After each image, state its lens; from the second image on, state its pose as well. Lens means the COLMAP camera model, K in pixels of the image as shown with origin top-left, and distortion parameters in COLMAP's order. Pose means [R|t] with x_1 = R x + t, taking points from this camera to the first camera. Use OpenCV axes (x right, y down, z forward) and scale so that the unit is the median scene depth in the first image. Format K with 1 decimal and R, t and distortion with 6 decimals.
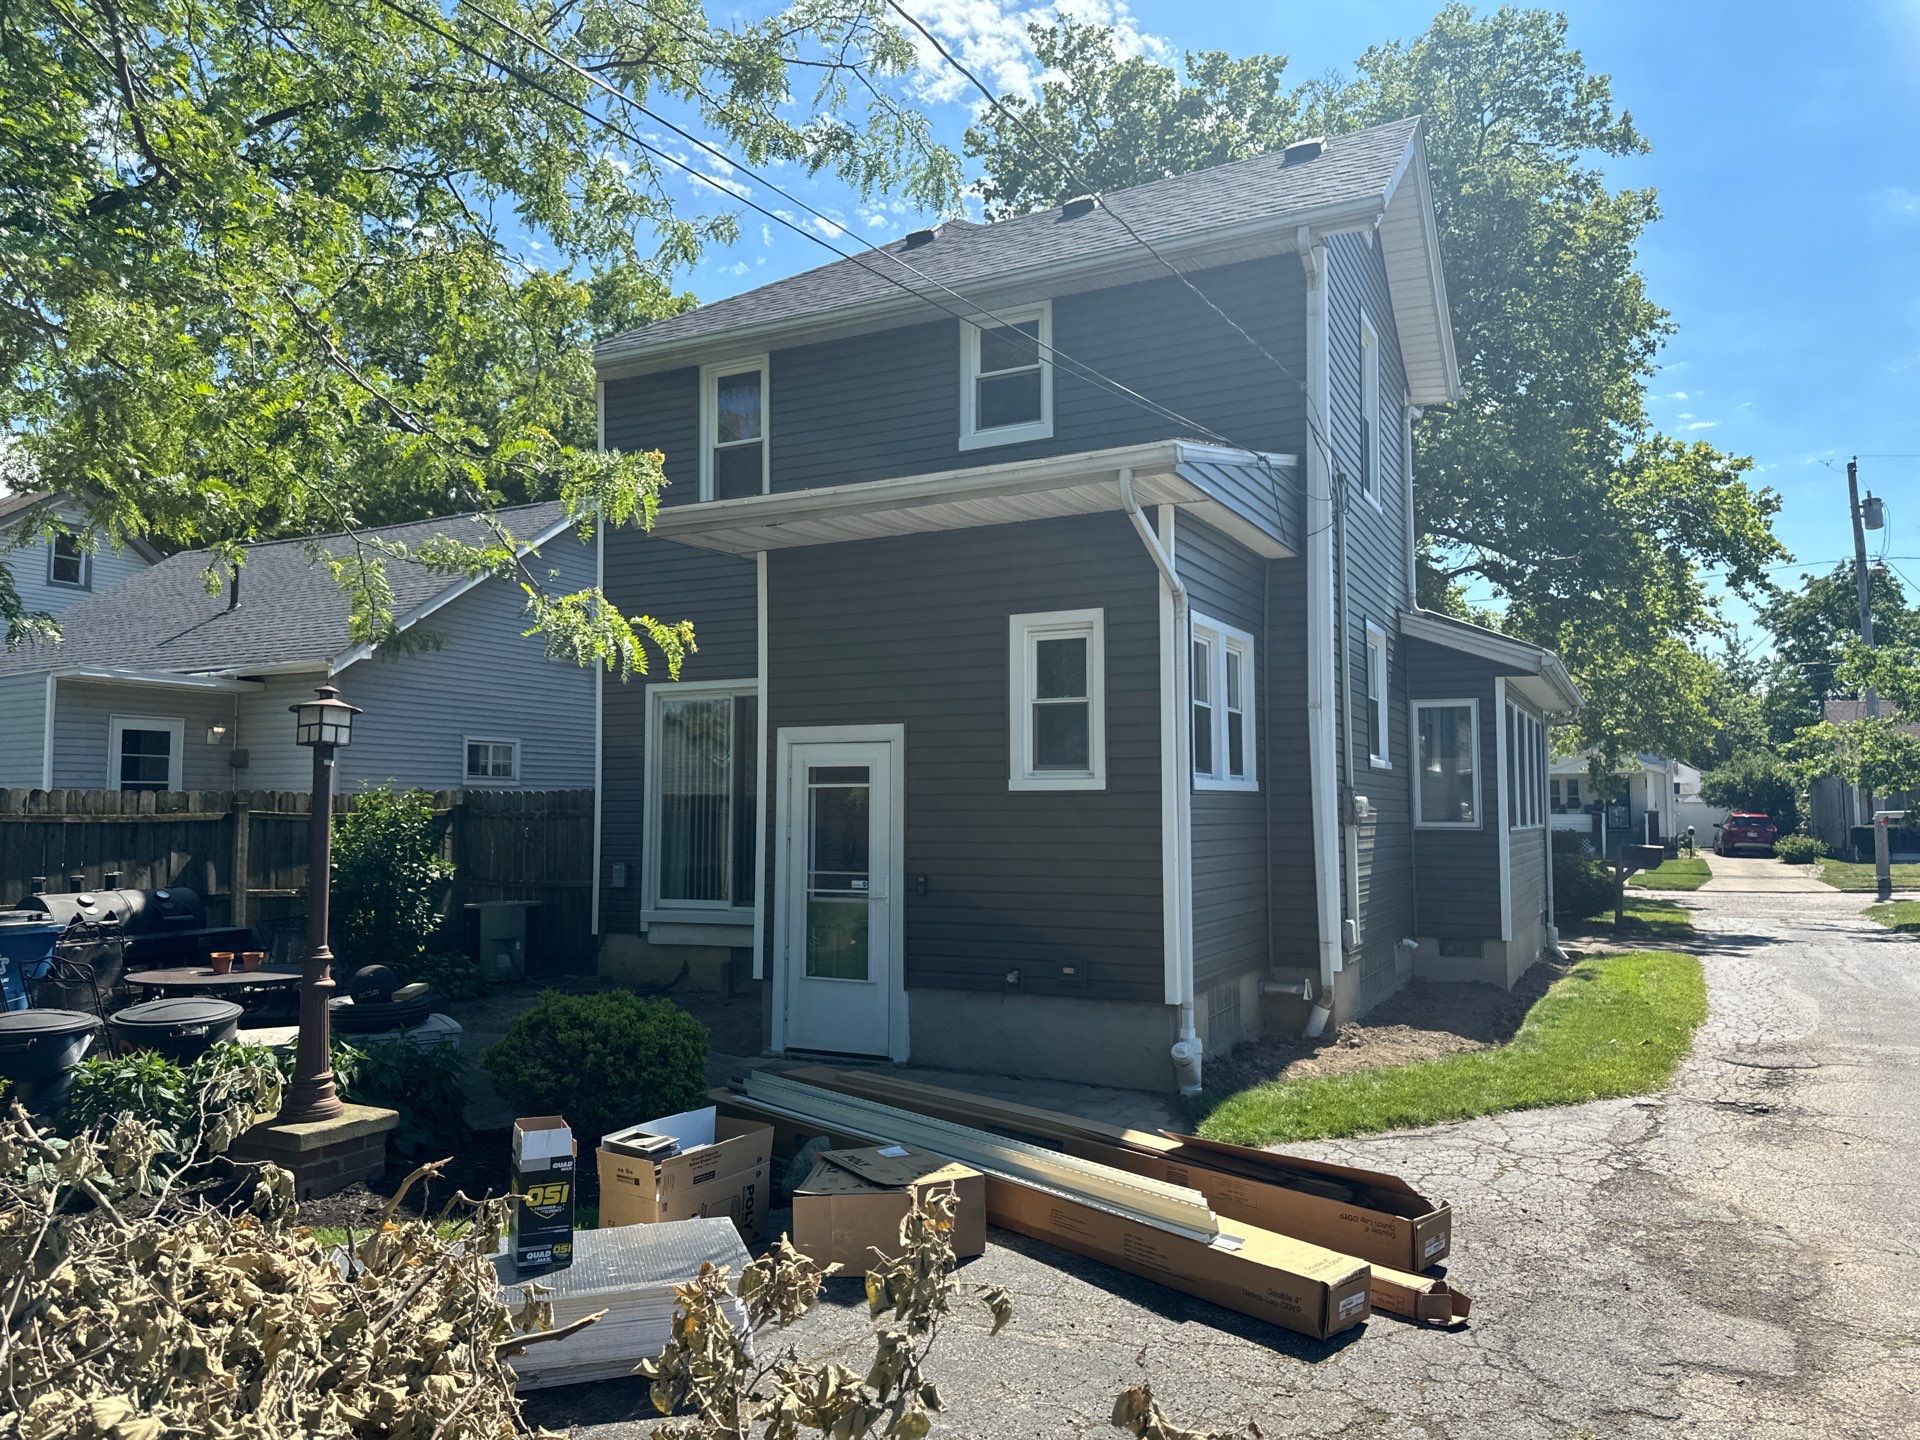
lens RADIAL K [[1395.2, 0, 962.3], [0, 1395.2, 713.5], [0, 0, 1]] dist [0.039325, -0.013914]
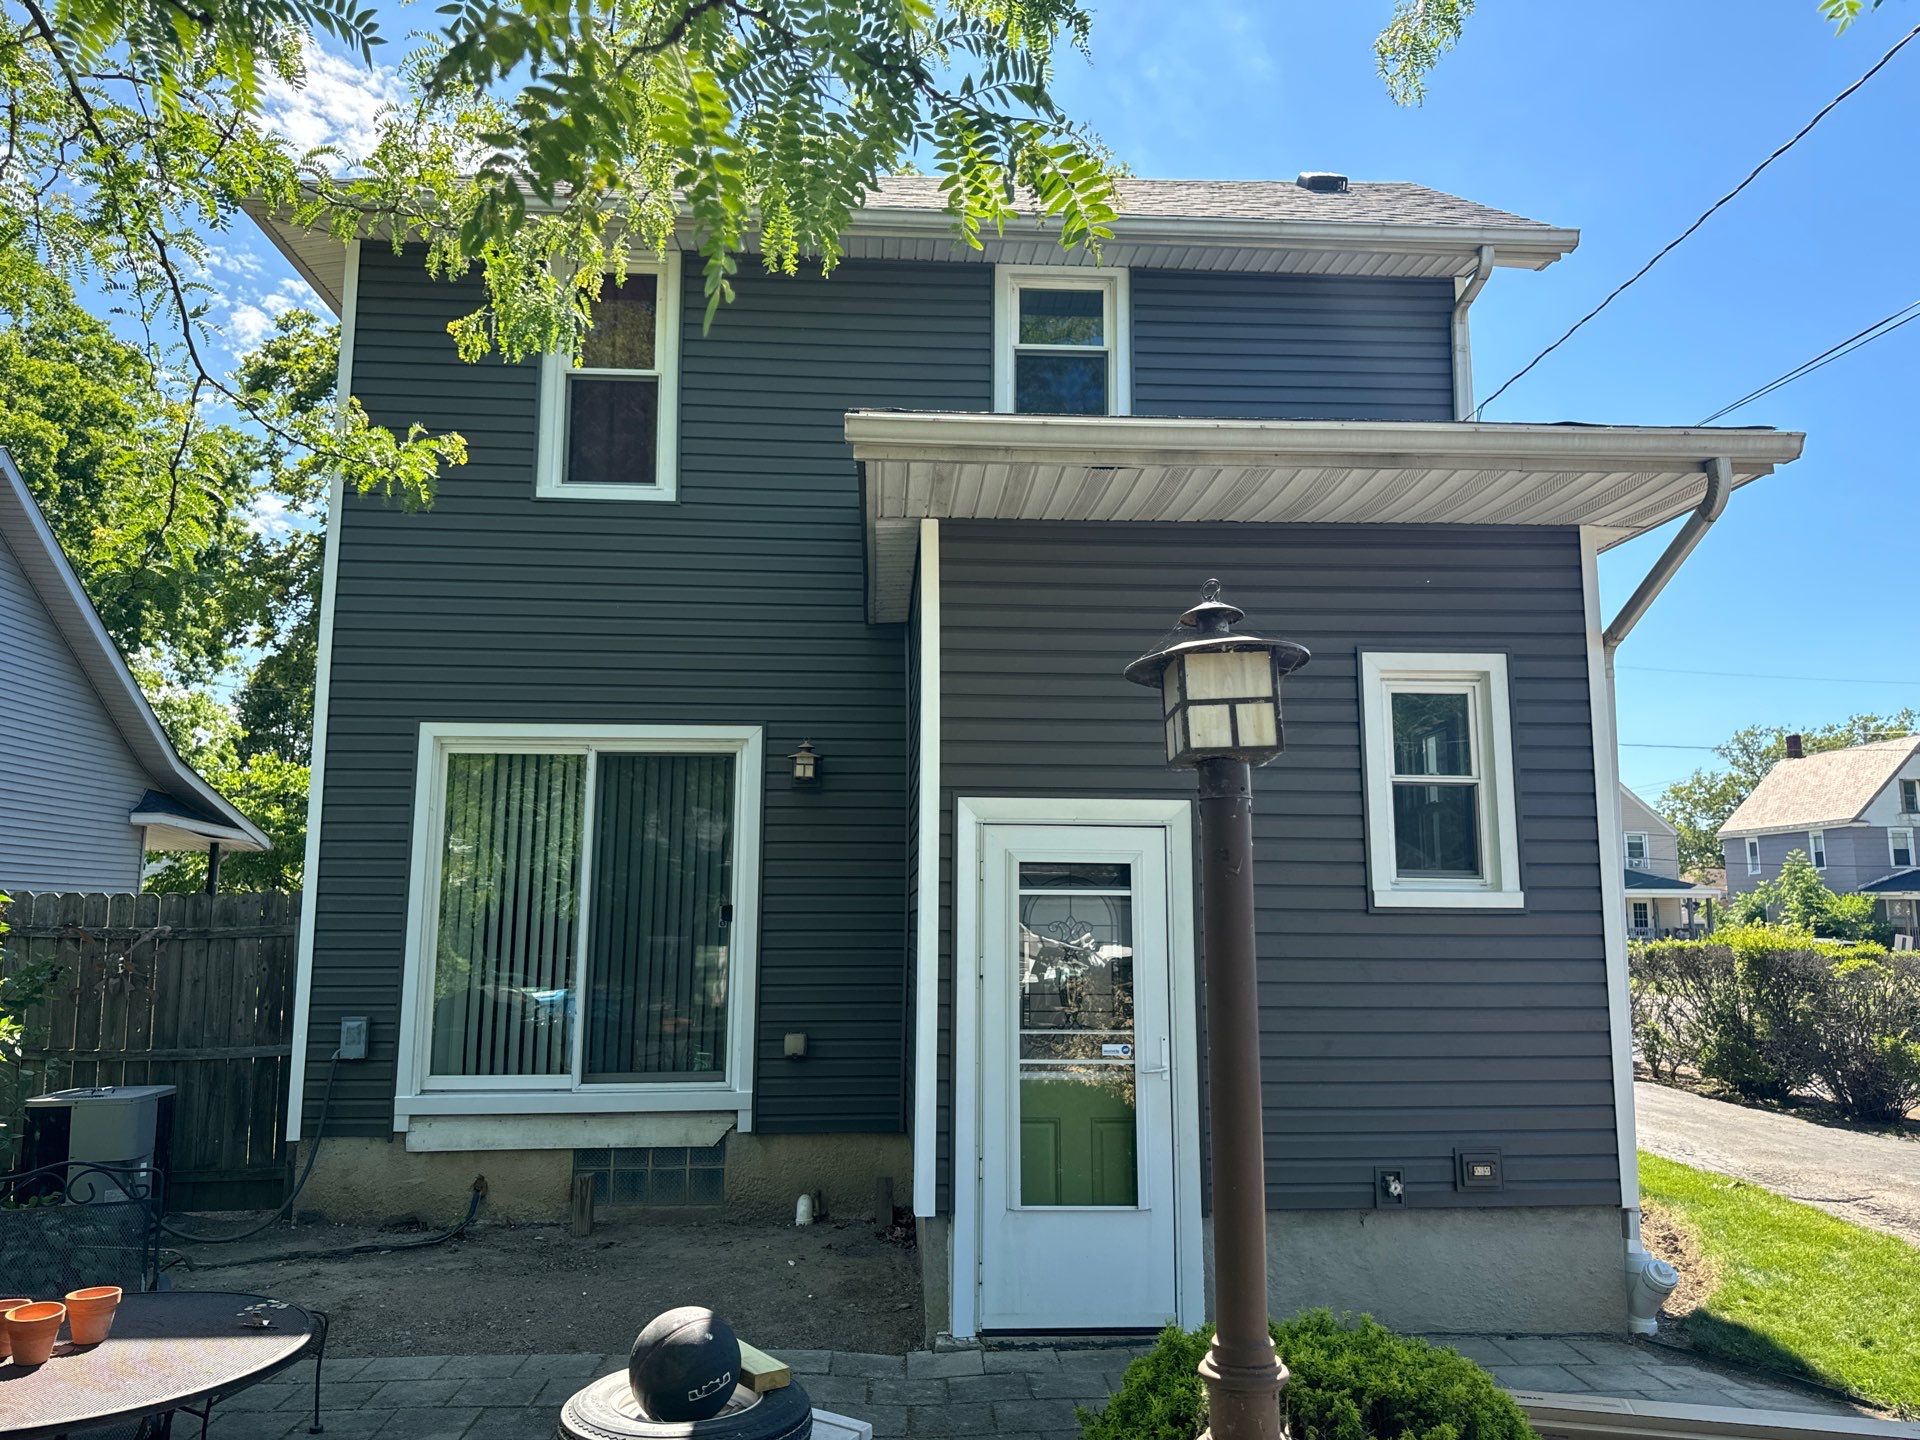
lens RADIAL K [[1395.2, 0, 961.1], [0, 1395.2, 724.0], [0, 0, 1]] dist [0.039325, -0.013914]
pose [[0.857330, 0.083348, 0.507975, -0.469855], [-0.043492, 0.995005, -0.089856, 0.034965], [-0.512927, 0.054944, 0.856672, 0.479638]]
